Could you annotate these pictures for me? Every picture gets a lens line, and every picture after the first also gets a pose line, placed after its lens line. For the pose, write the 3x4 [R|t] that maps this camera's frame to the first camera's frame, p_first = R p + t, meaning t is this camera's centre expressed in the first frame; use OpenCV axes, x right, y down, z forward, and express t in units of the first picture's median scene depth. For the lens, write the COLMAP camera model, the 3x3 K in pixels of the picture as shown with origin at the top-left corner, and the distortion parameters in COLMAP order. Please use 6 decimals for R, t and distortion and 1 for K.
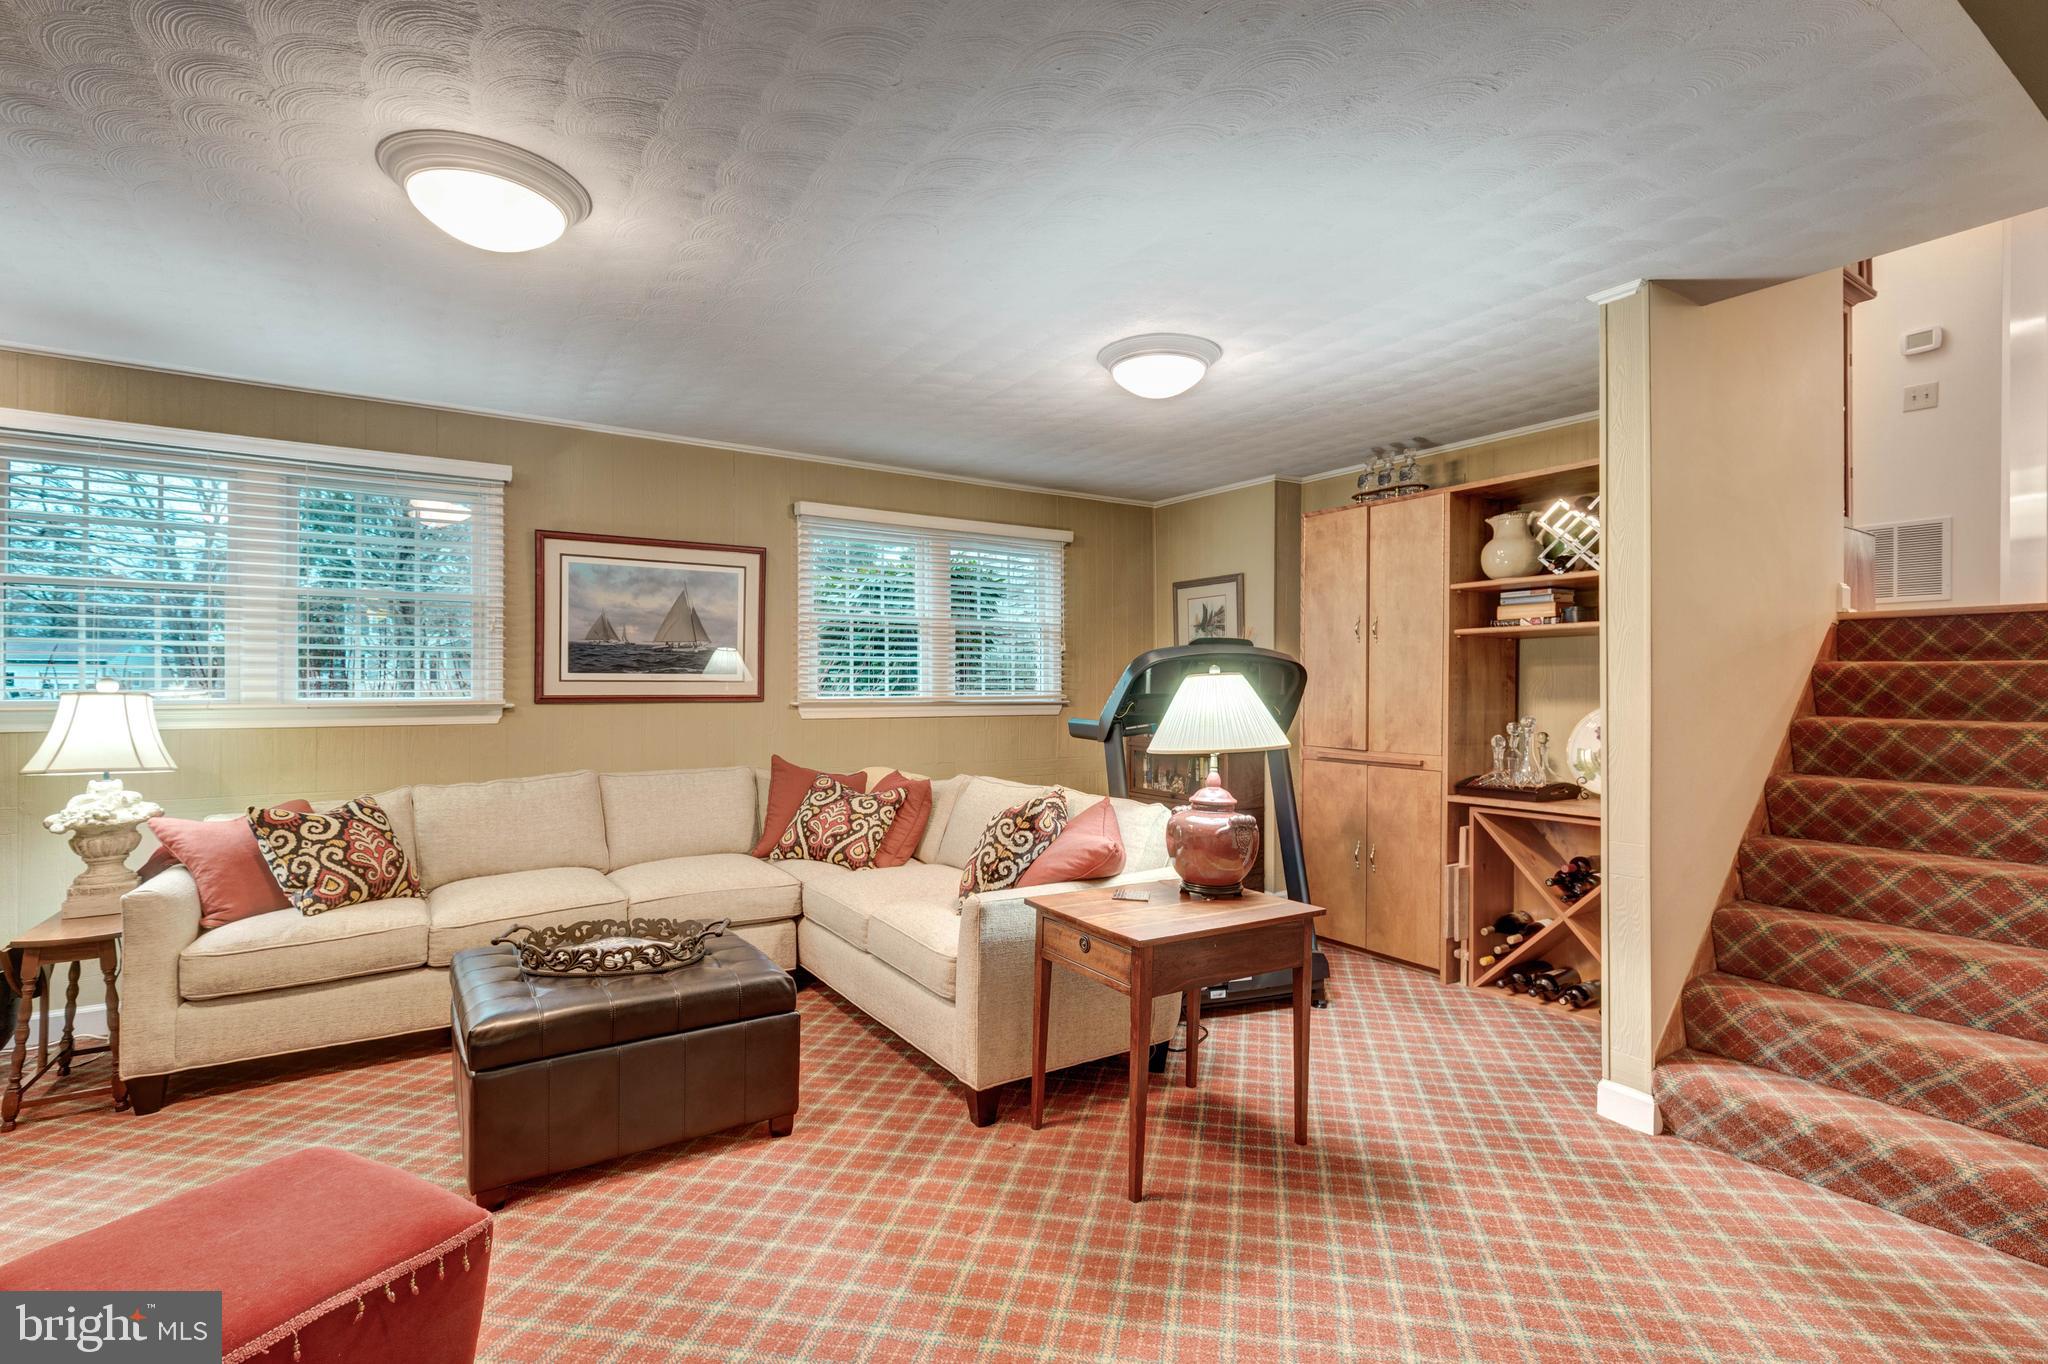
lens RADIAL K [[938.5, 0, 1023.1], [0, 938.5, 686.3], [0, 0, 1]] dist [0.010251, -0.002339]
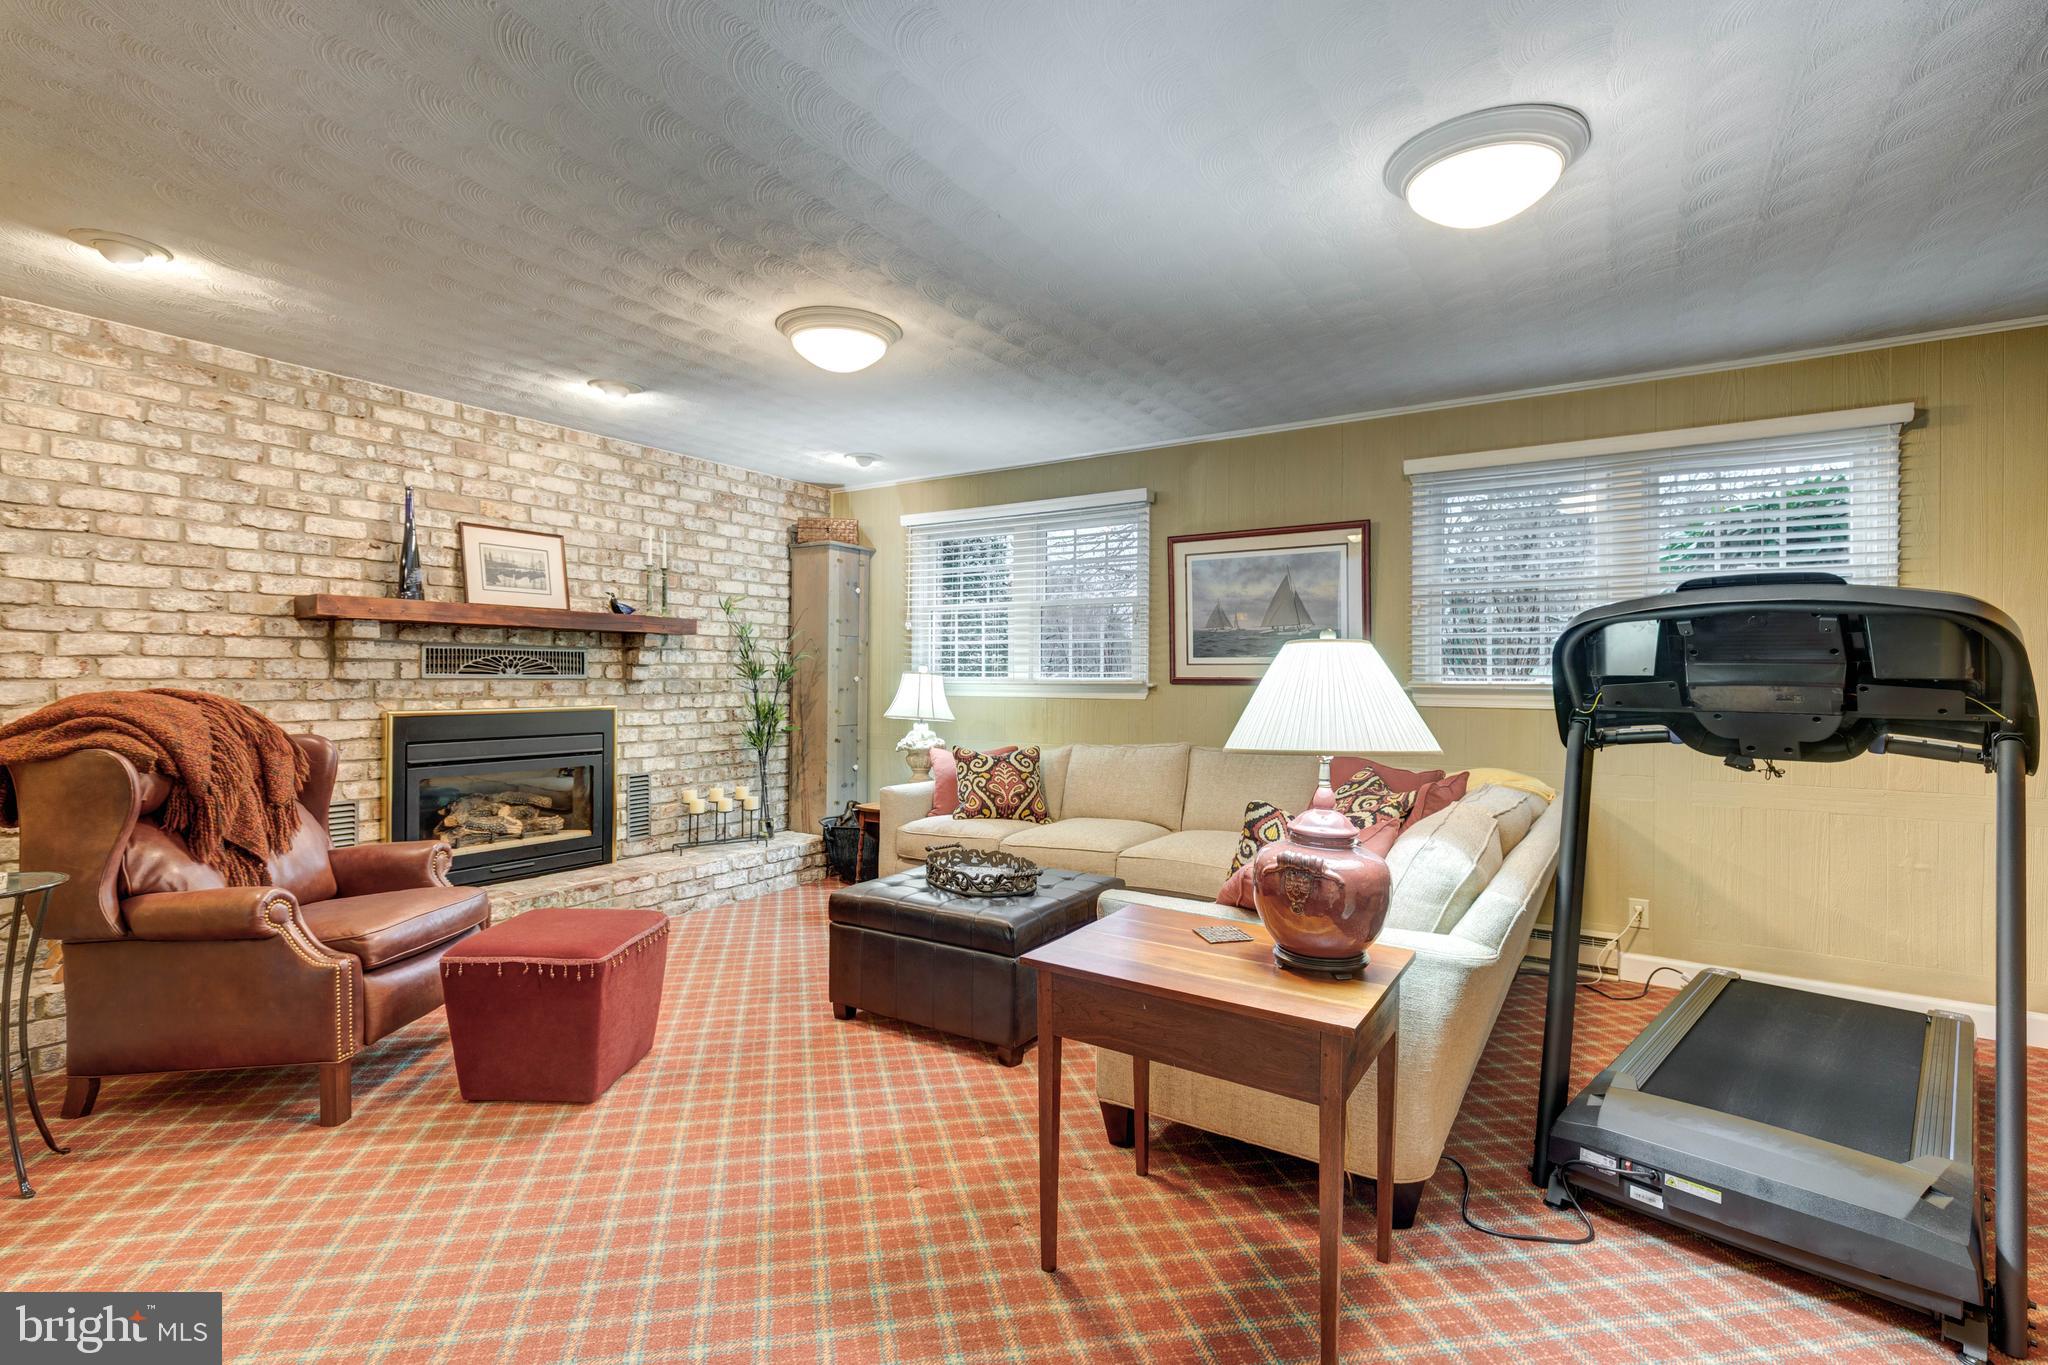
lens RADIAL K [[938.5, 0, 1023.4], [0, 938.5, 680.6], [0, 0, 1]] dist [0.010251, -0.002339]
pose [[0.413136, 0.008799, -0.910627, 0.481712], [-0.002441, 0.999960, 0.008554, 0.004575], [0.910666, -0.001311, 0.413141, 0.344785]]
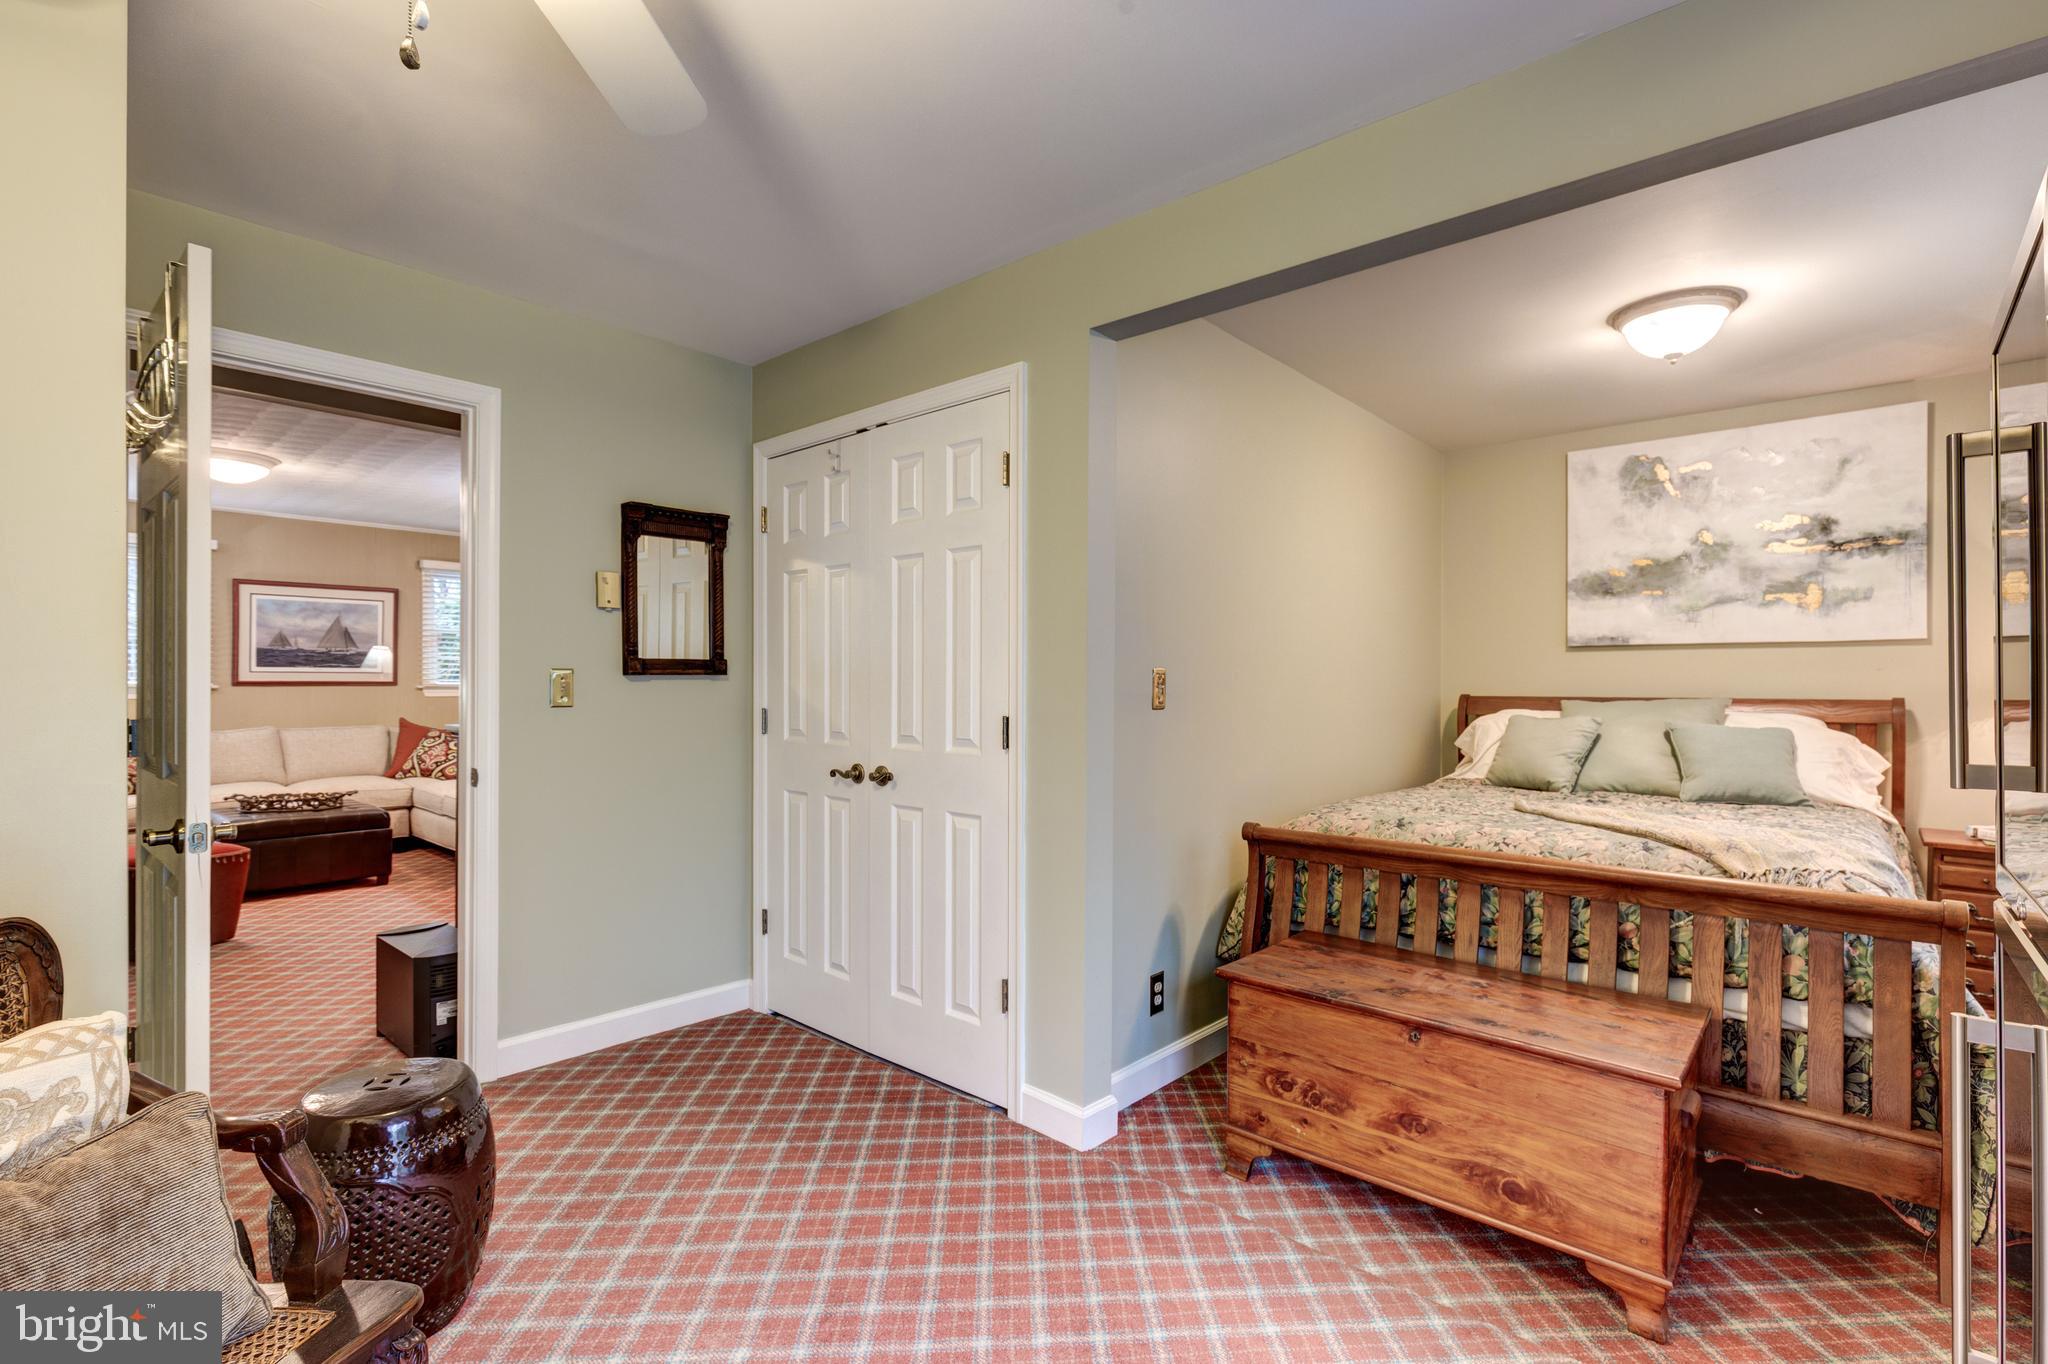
lens RADIAL K [[938.5, 0, 1007.1], [0, 938.5, 679.1], [0, 0, 1]] dist [0.010251, -0.002339]
pose [[0.967898, 0.007061, 0.251243, 0.368525], [-0.009341, 0.999925, 0.007884, -0.018518], [-0.251168, -0.009978, 0.967892, -0.918288]]
